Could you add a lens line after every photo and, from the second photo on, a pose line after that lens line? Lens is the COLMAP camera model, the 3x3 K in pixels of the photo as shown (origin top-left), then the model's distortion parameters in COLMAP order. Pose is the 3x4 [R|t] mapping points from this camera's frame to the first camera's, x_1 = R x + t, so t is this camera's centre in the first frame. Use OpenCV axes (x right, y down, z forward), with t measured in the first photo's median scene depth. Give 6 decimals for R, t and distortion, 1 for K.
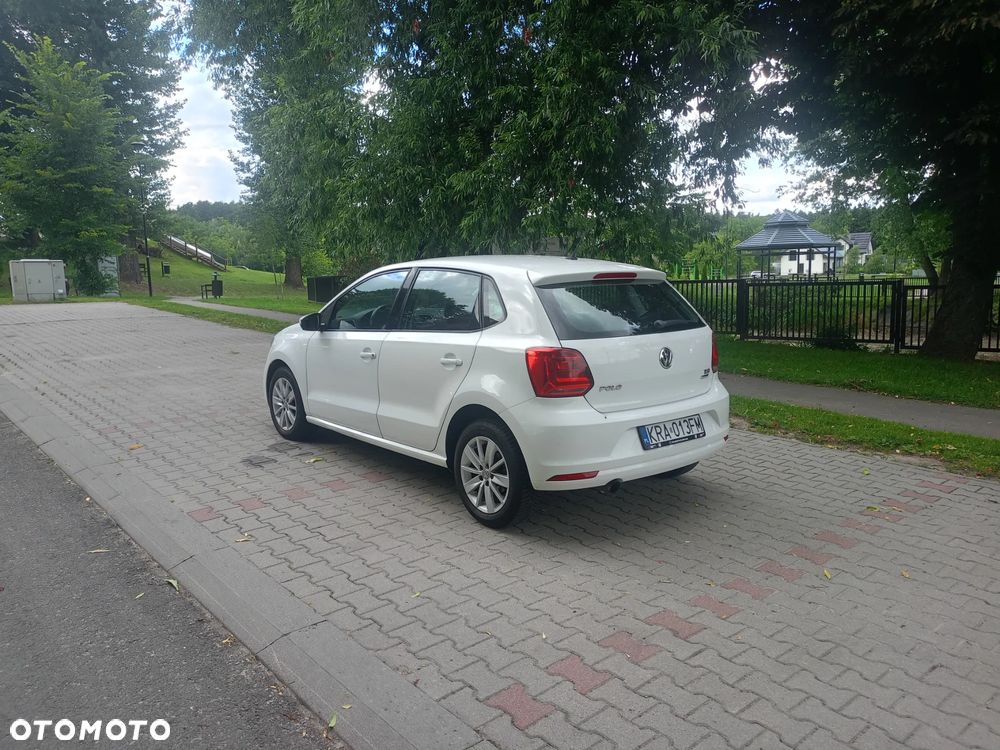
lens RADIAL K [[741.1, 0, 502.4], [0, 741.1, 376.0], [0, 0, 1]] dist [0.026998, -0.007204]
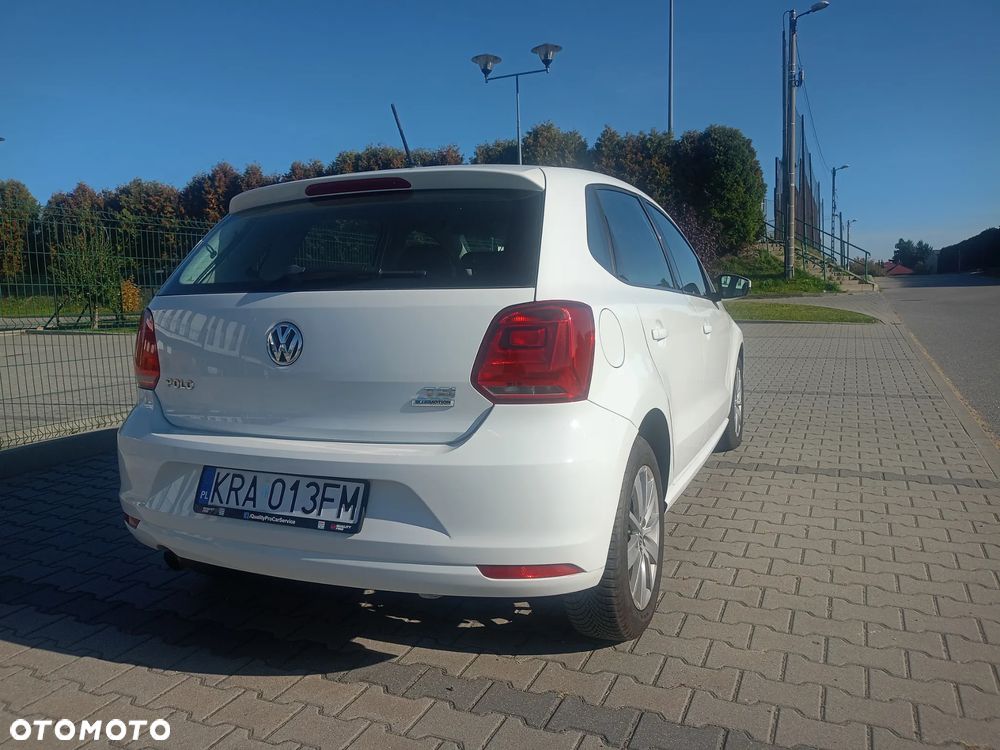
lens RADIAL K [[739.3, 0, 497.2], [0, 739.3, 375.7], [0, 0, 1]] dist [0.023886, -0.006167]
pose [[0.450373, 0.099394, -0.887291, 0.734803], [-0.111165, 0.992294, 0.054731, -0.046755], [0.885893, 0.073986, 0.457952, 0.931748]]
